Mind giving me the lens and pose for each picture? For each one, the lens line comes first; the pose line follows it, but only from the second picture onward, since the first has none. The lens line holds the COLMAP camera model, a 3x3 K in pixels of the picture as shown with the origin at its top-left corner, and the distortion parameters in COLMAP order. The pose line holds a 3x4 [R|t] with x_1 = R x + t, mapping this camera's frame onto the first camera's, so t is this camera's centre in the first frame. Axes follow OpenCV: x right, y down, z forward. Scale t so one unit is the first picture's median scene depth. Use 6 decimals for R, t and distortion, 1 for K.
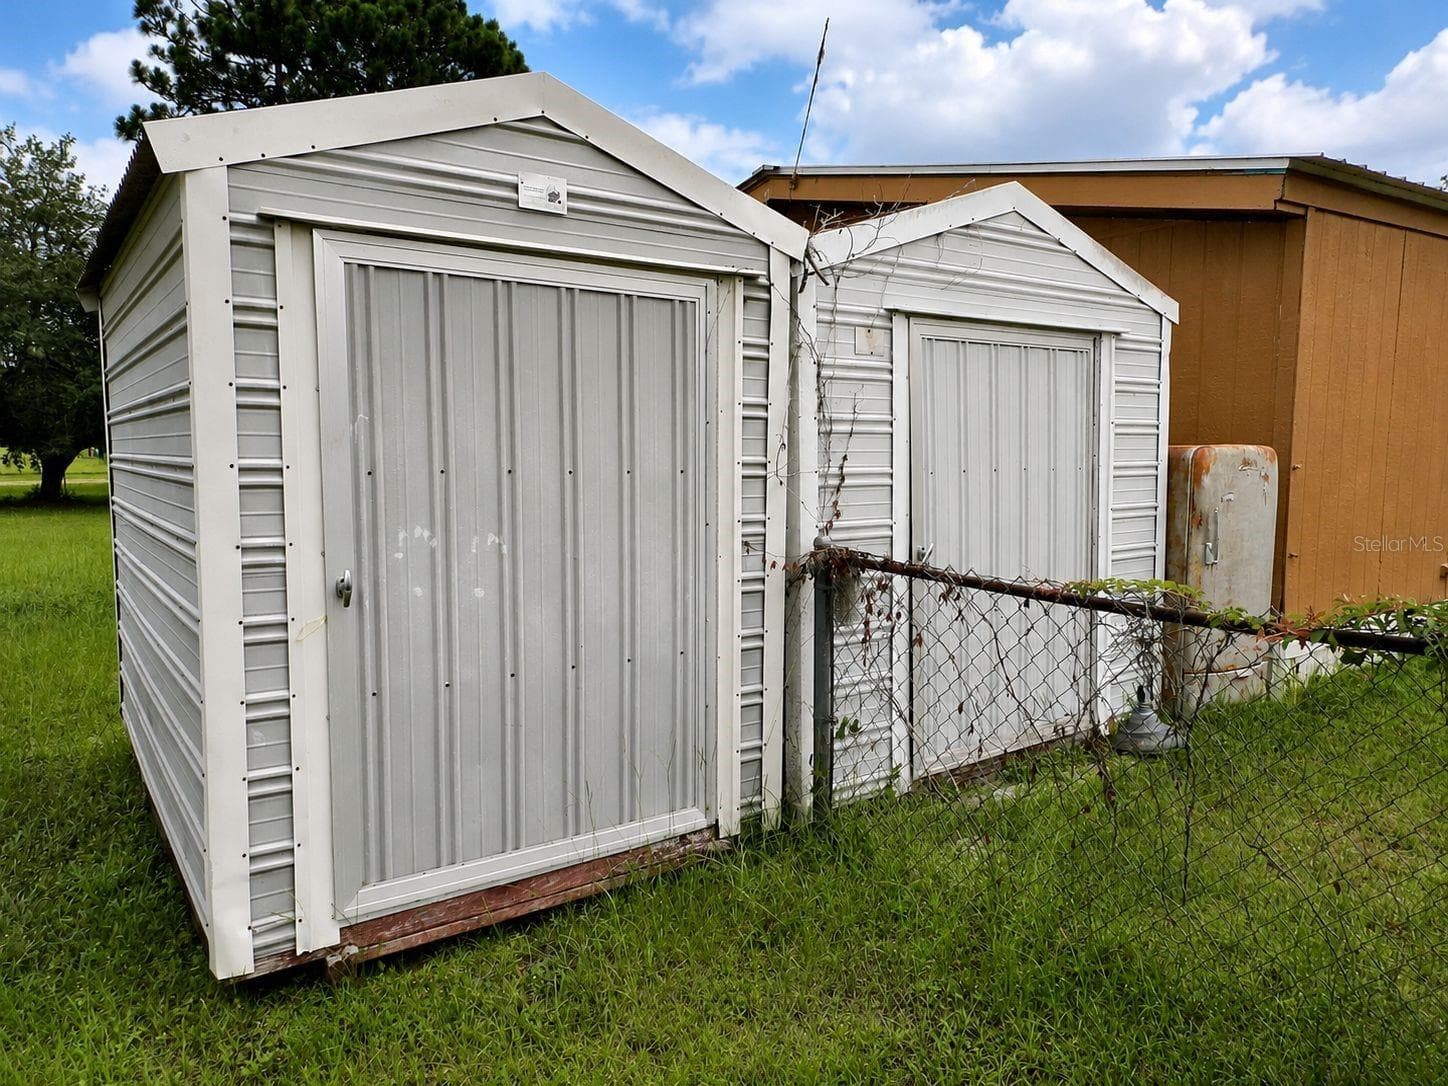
lens RADIAL K [[1005.8, 0, 724.0], [0, 1005.8, 543.0], [0, 0, 1]] dist [0.048003, -0.000682]
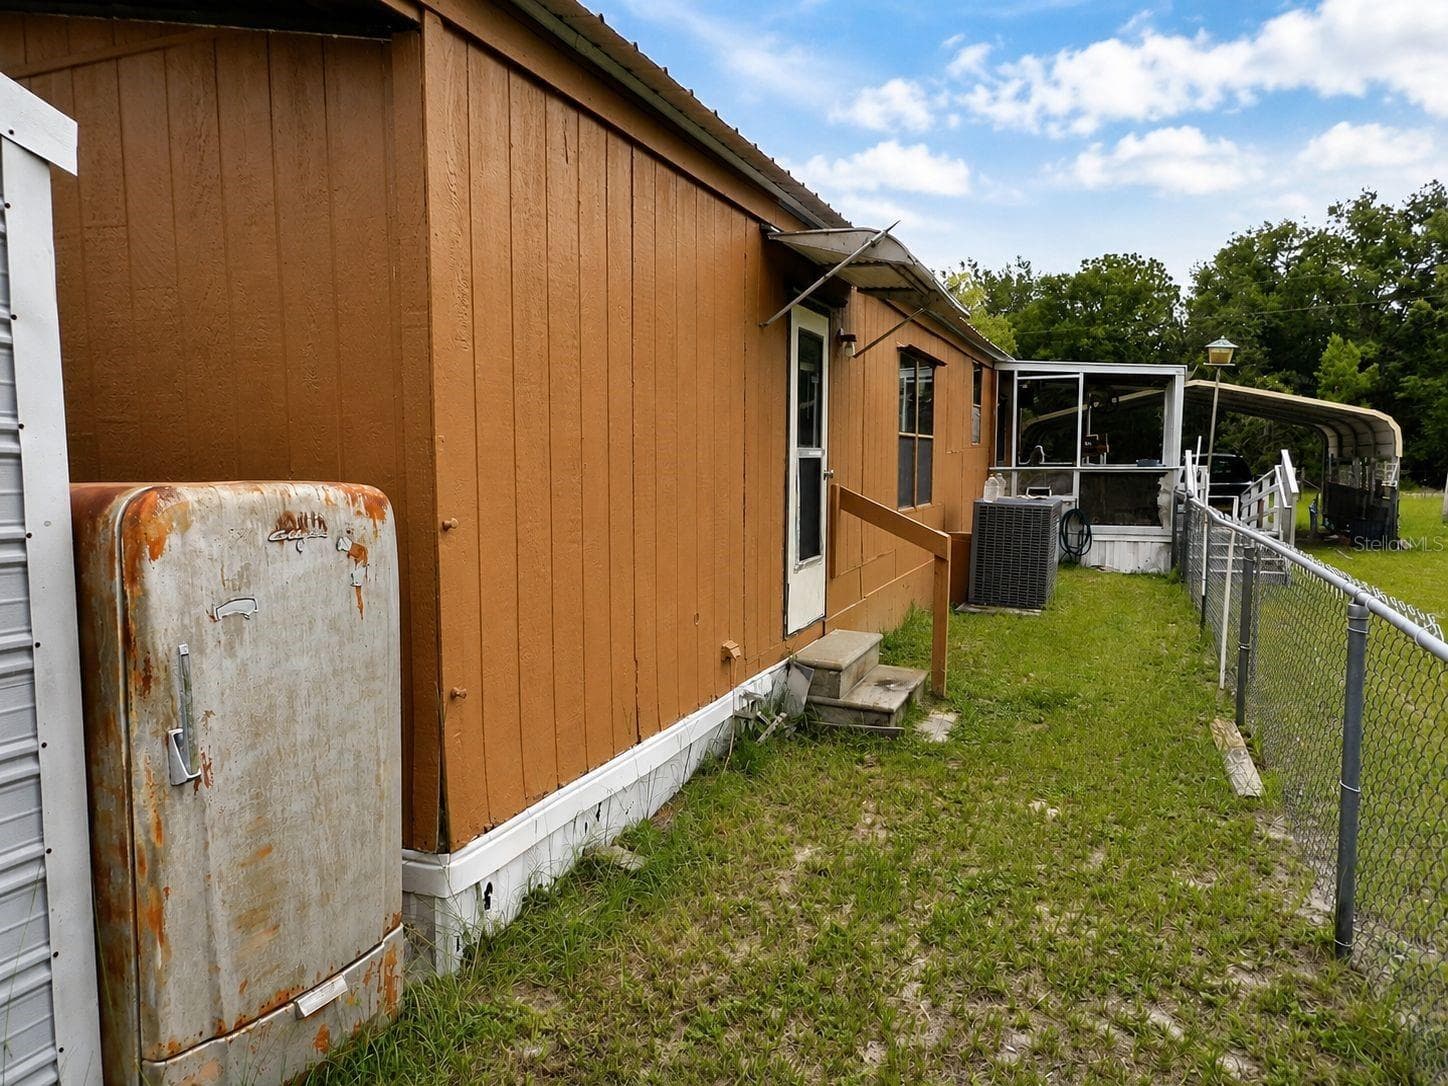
lens RADIAL K [[1005.8, 0, 724.0], [0, 1005.8, 543.0], [0, 0, 1]] dist [0.048003, -0.000682]
pose [[0.839182, -0.030923, 0.542970, 0.434757], [0.044062, 0.998966, -0.011207, -0.058173], [-0.542062, 0.033330, 0.839677, 0.537143]]
